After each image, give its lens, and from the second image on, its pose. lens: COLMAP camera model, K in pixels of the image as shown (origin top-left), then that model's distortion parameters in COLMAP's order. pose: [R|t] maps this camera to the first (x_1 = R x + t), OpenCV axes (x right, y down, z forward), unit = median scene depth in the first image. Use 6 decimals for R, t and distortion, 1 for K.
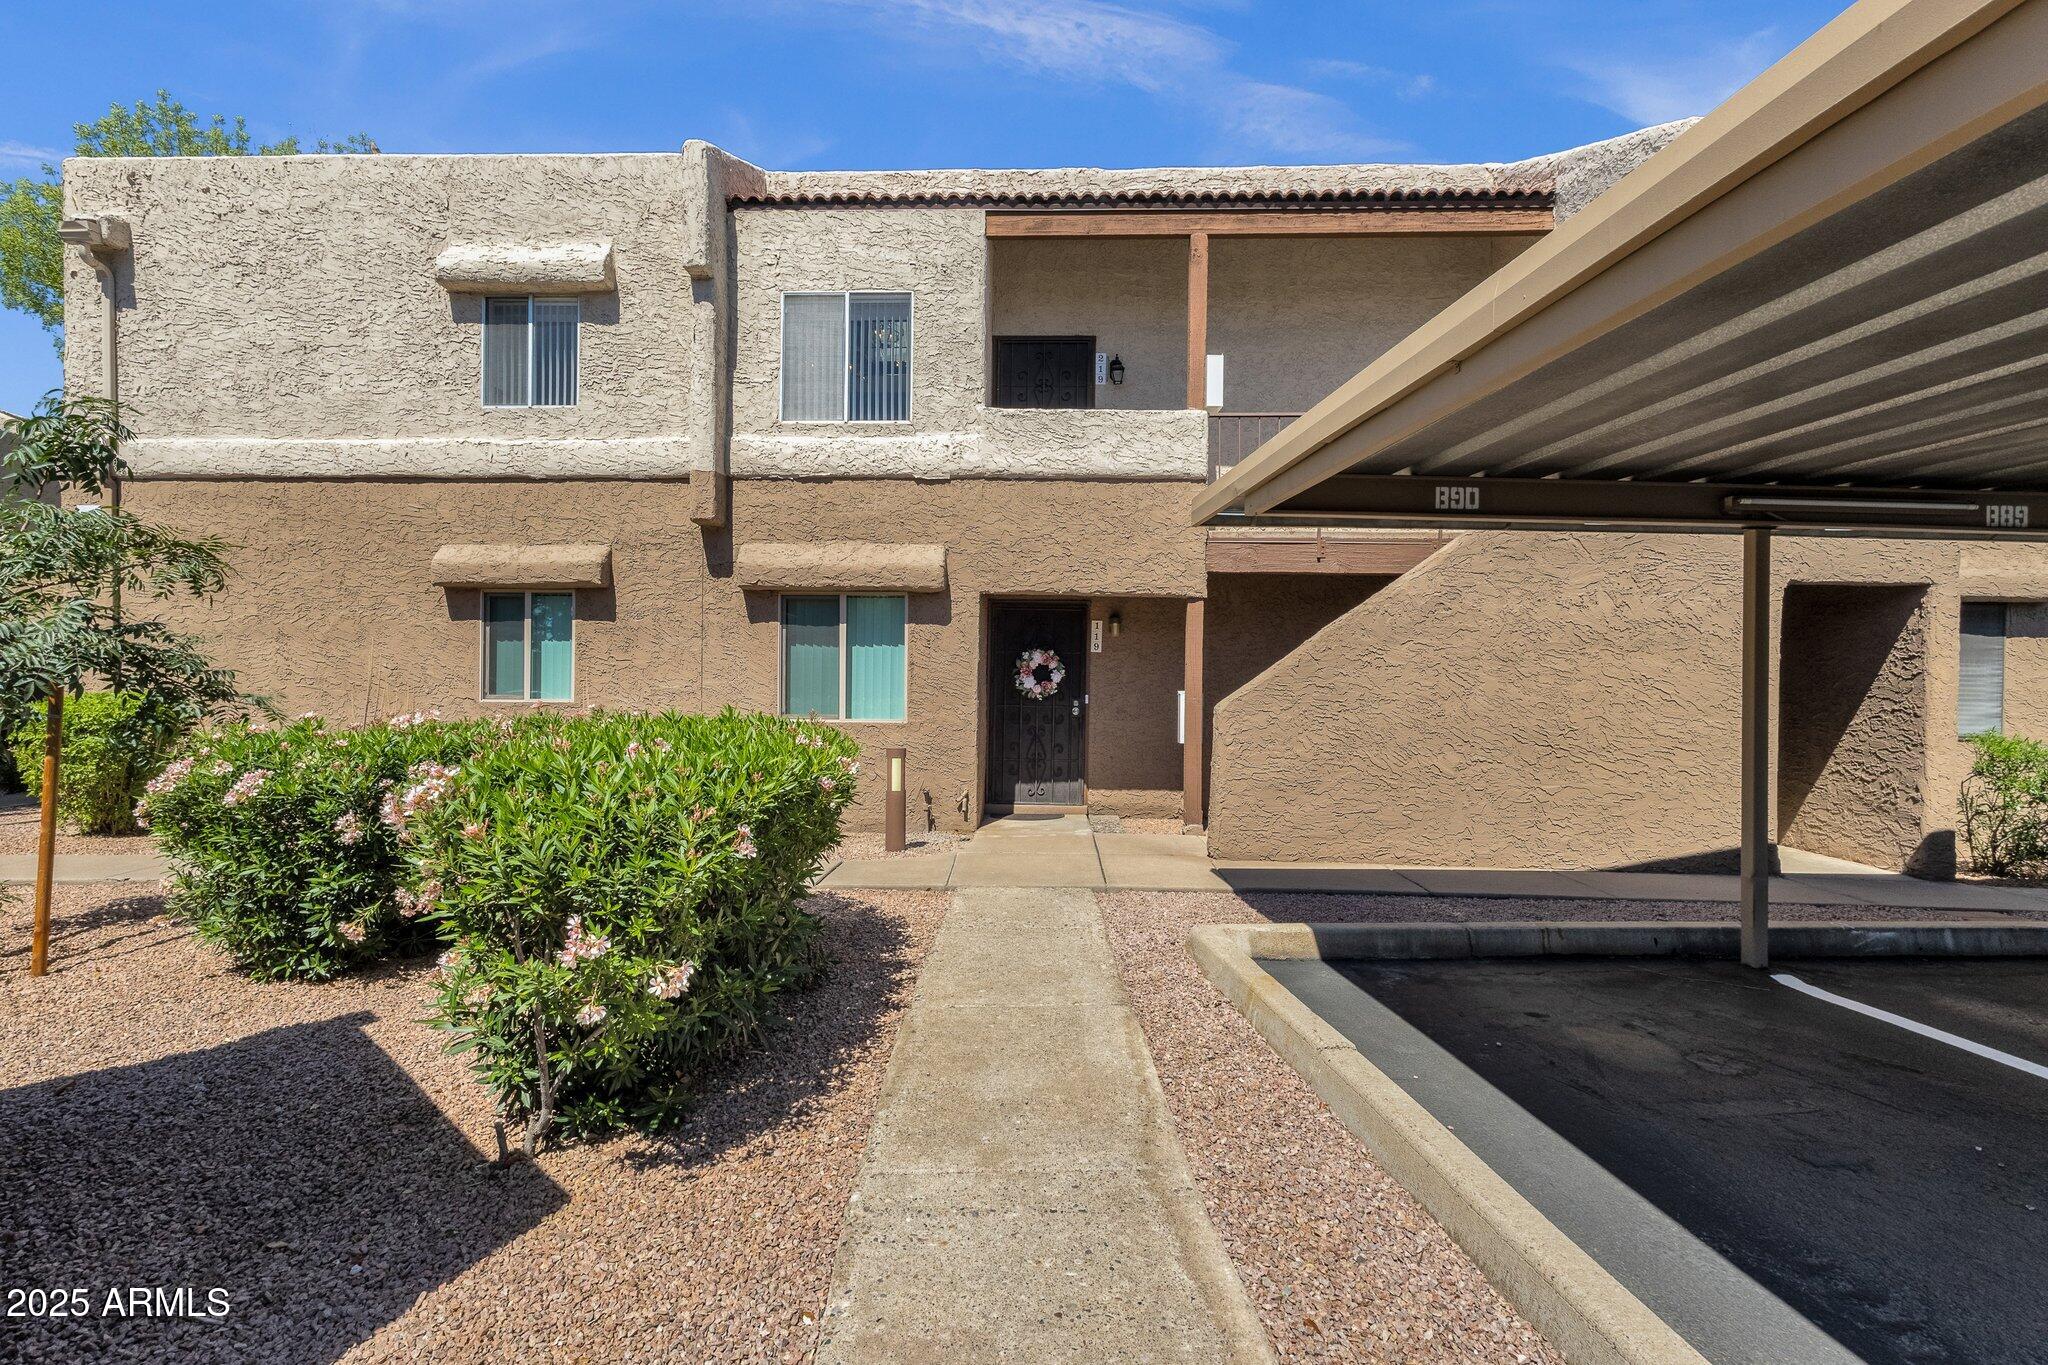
lens RADIAL K [[1013.3, 0, 1024.0], [0, 1013.3, 682.5], [0, 0, 1]] dist [0.002802, 0.000329]
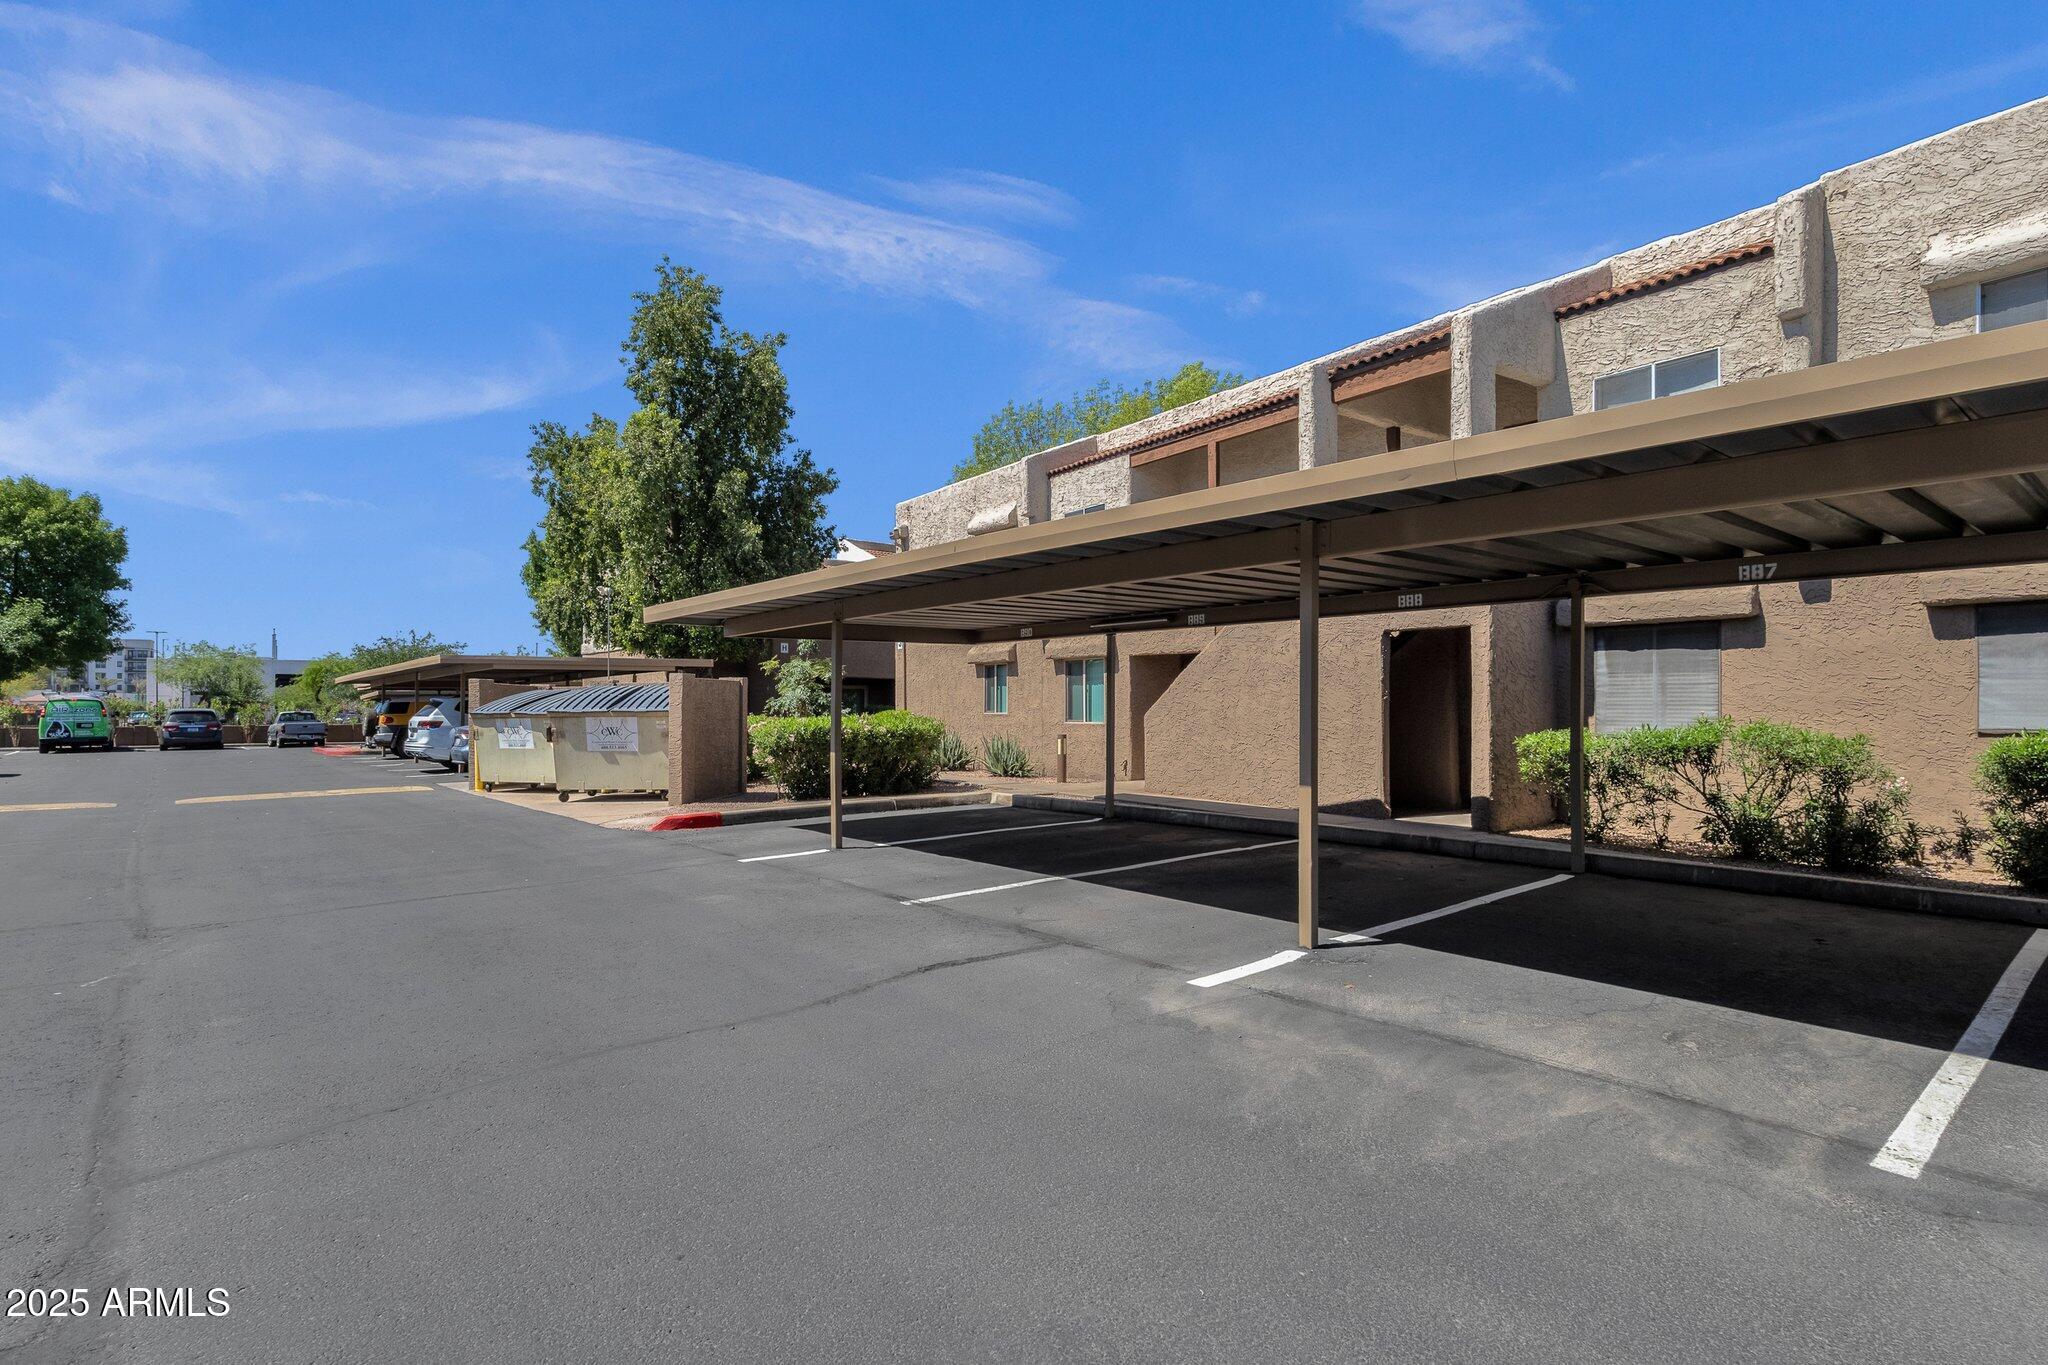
lens RADIAL K [[1013.3, 0, 1024.0], [0, 1013.3, 682.5], [0, 0, 1]] dist [0.002802, 0.000329]
pose [[0.605074, -0.031391, -0.795550, 1.347724], [0.018111, 0.999507, -0.025664, 0.007765], [0.795963, 0.001121, 0.605344, -0.310380]]
